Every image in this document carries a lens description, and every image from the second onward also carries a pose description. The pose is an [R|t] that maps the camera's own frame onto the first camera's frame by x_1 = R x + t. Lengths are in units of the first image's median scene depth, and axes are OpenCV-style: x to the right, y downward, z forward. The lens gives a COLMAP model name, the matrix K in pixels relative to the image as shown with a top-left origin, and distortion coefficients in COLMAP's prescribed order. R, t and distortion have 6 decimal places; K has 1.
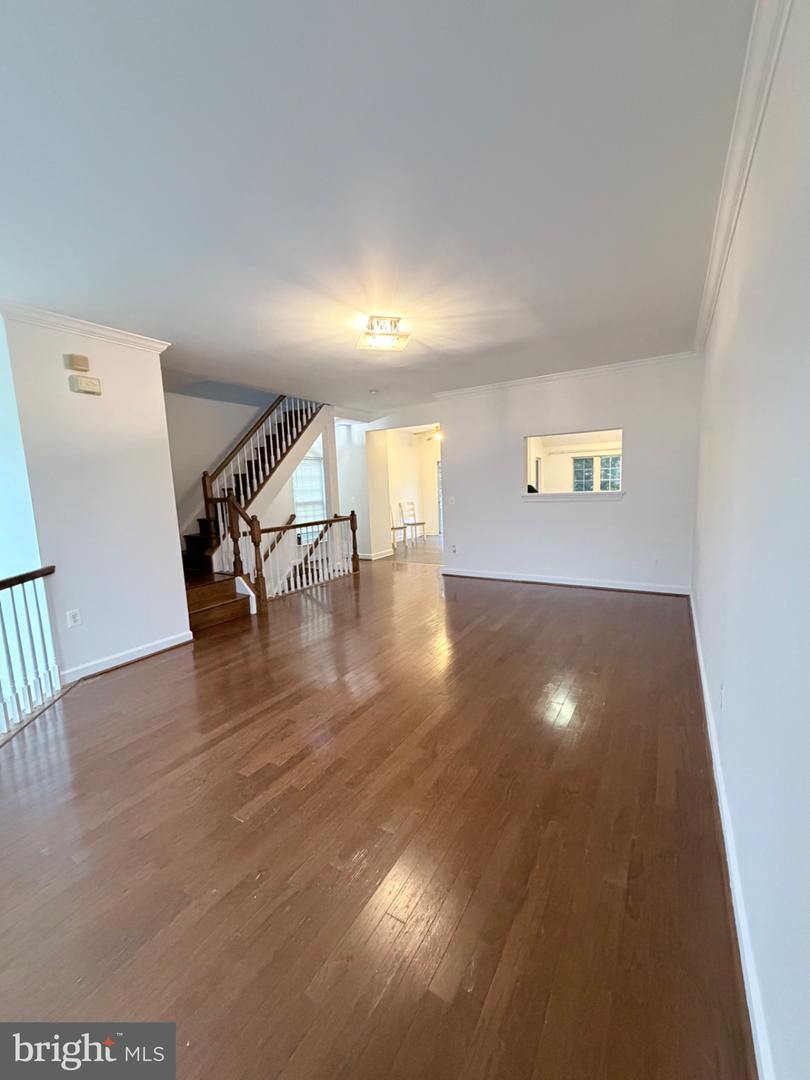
lens RADIAL K [[428.6, 0, 399.5], [0, 428.6, 534.5], [0, 0, 1]] dist [-0.001237, 0.000155]
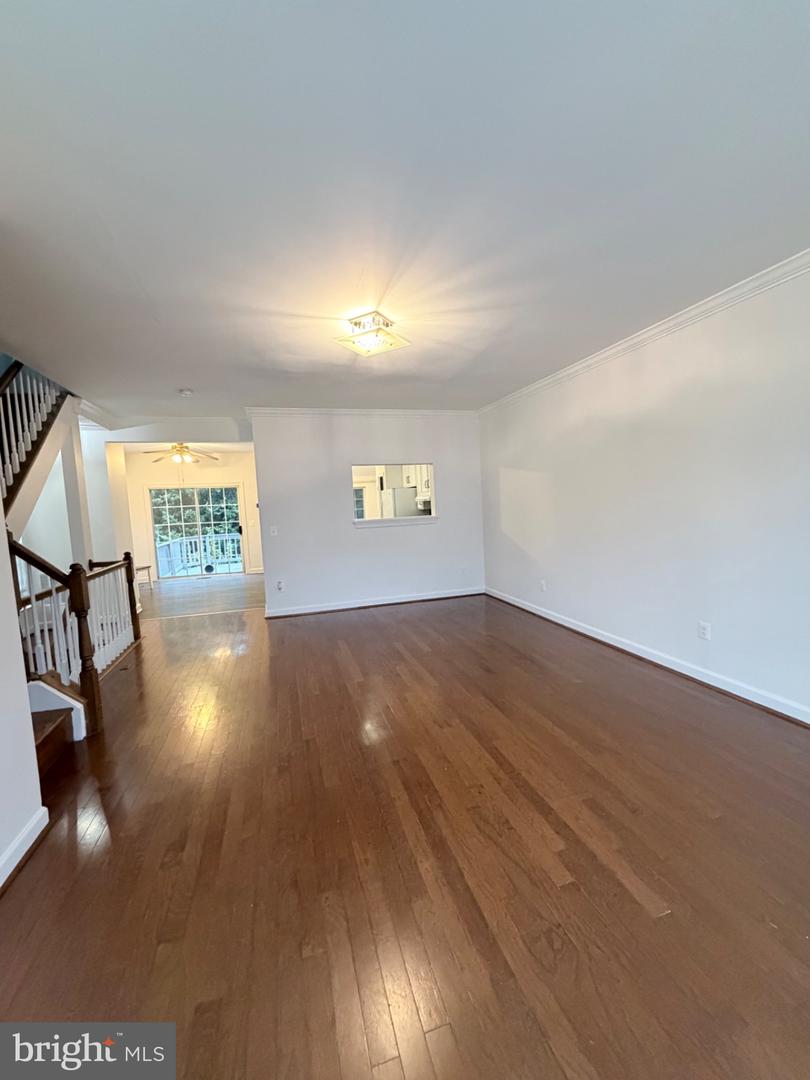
lens RADIAL K [[428.6, 0, 405.1], [0, 428.6, 539.3], [0, 0, 1]] dist [-0.001237, 0.000155]
pose [[0.661797, -0.052142, 0.747868, -0.464661], [0.106772, 0.993965, -0.025183, -0.015742], [-0.742041, 0.096517, 0.663370, 0.288430]]
